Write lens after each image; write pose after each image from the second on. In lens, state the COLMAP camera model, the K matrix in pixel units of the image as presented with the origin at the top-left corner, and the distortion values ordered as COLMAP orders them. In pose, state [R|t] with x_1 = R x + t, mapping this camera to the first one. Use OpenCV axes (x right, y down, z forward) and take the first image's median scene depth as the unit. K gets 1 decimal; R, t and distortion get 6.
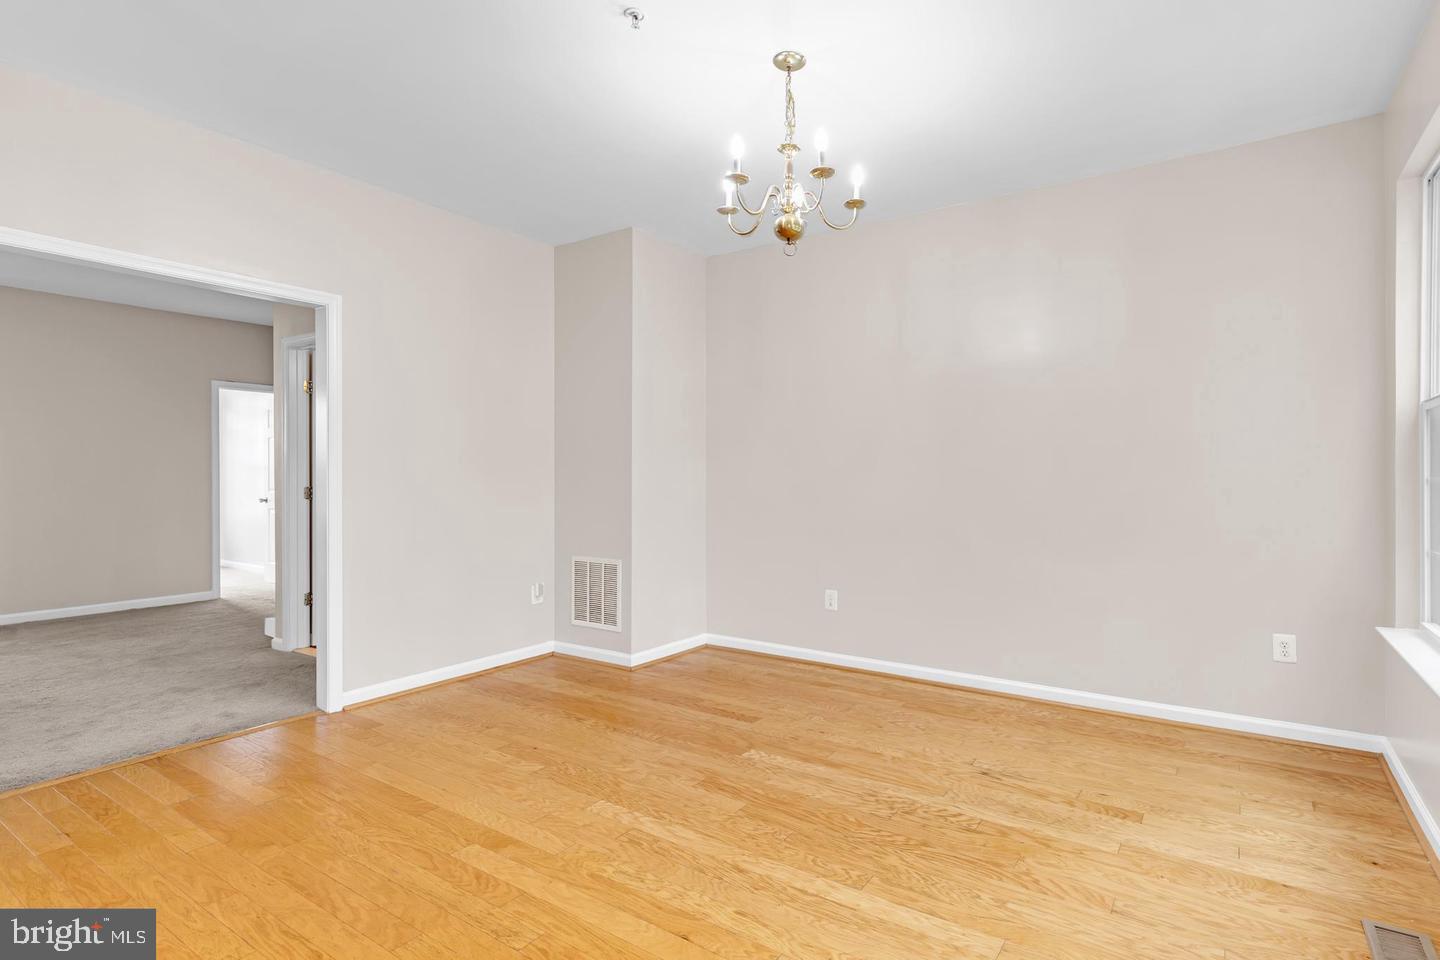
lens RADIAL K [[678.0, 0, 807.5], [0, 678.0, 479.3], [0, 0, 1]] dist [0.008084, -0.000286]
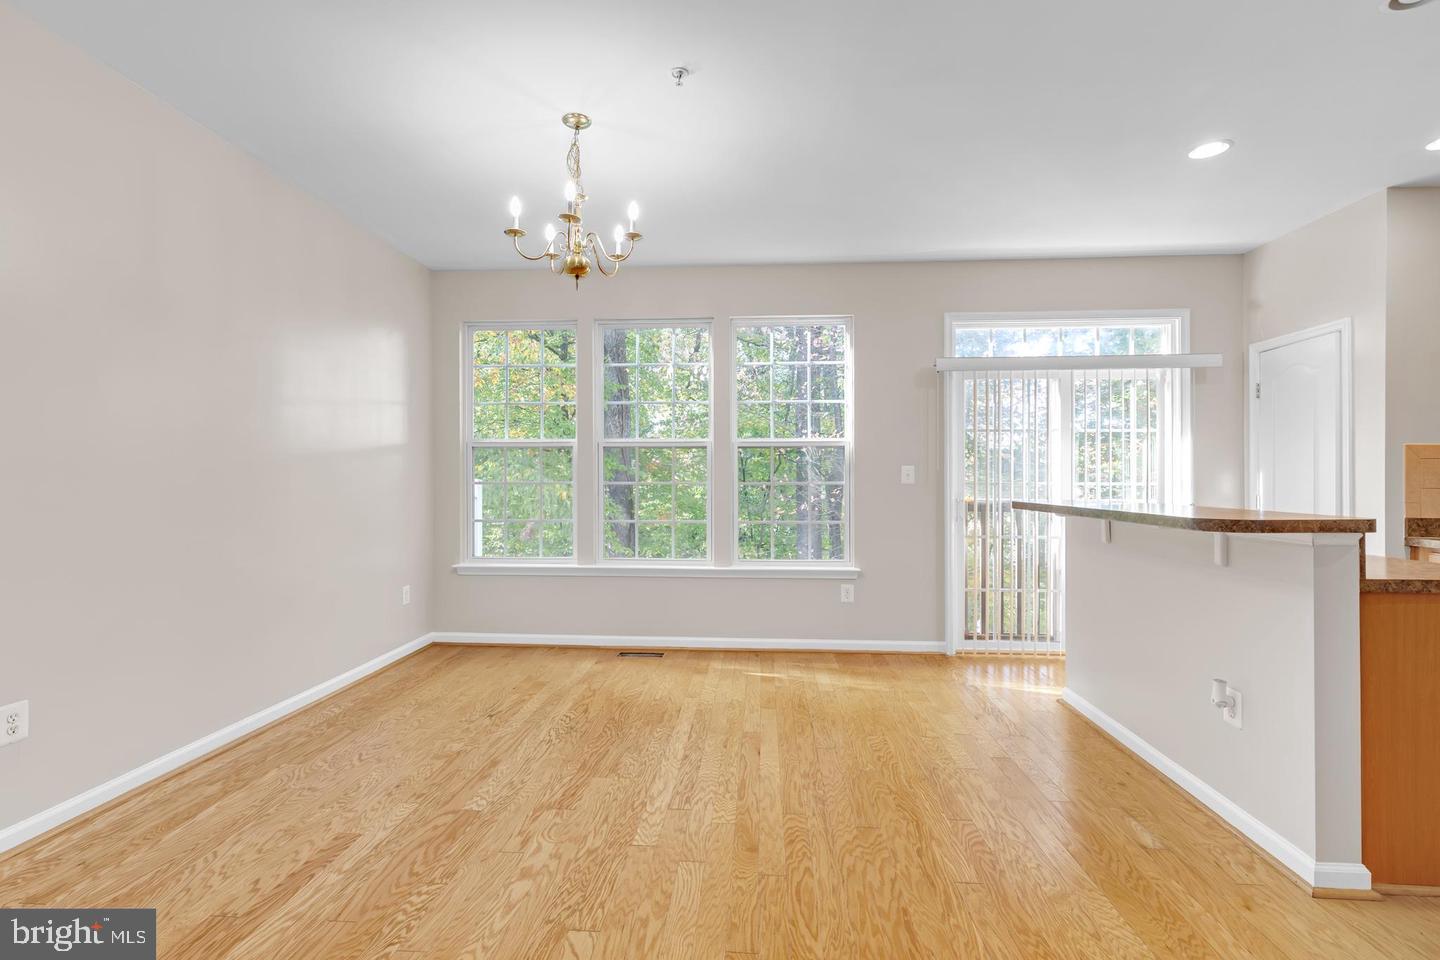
lens RADIAL K [[667.9, 0, 714.0], [0, 667.9, 477.7], [0, 0, 1]] dist [0.011235, 0.000216]
pose [[-0.453144, 0.004001, 0.891428, -1.141826], [0.001660, 0.999992, -0.003644, -0.006498], [-0.891436, -0.000172, -0.453147, 1.307893]]
